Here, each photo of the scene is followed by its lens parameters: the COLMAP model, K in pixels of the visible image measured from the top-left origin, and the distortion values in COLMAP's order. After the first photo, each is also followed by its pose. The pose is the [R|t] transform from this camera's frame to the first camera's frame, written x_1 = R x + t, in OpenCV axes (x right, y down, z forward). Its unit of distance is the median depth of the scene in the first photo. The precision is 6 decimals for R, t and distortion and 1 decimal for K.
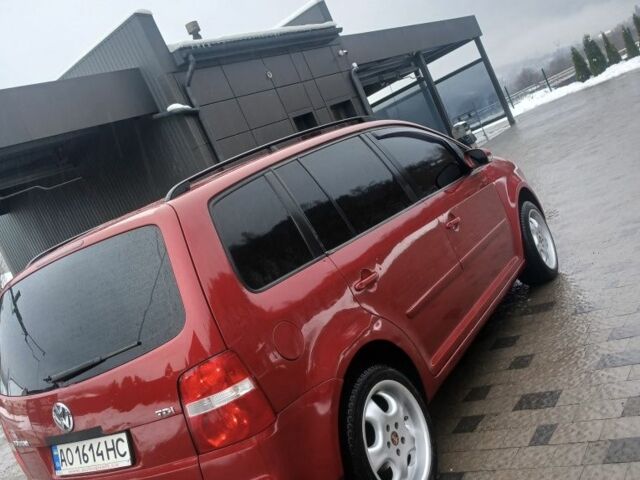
lens RADIAL K [[648.6, 0, 320.0], [0, 648.6, 240.0], [0, 0, 1]] dist [0.125522, -0.306917]
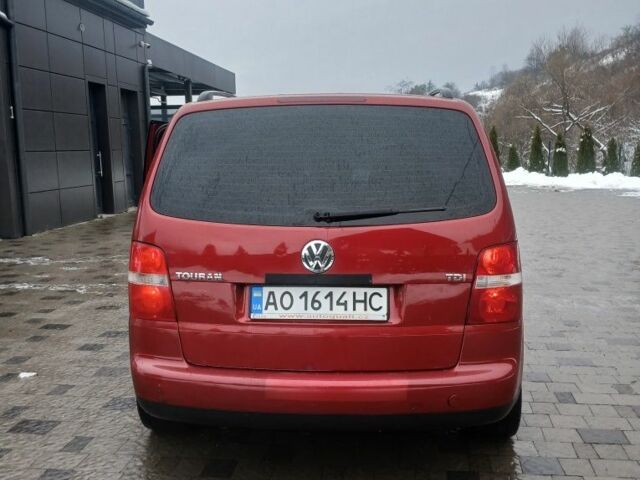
lens RADIAL K [[648.6, 0, 320.0], [0, 648.6, 240.0], [0, 0, 1]] dist [0.125522, -0.306917]
pose [[0.804283, 0.337006, 0.489445, -0.855147], [-0.298128, 0.941318, -0.158241, 0.393956], [-0.514052, -0.018647, 0.857557, 0.185919]]
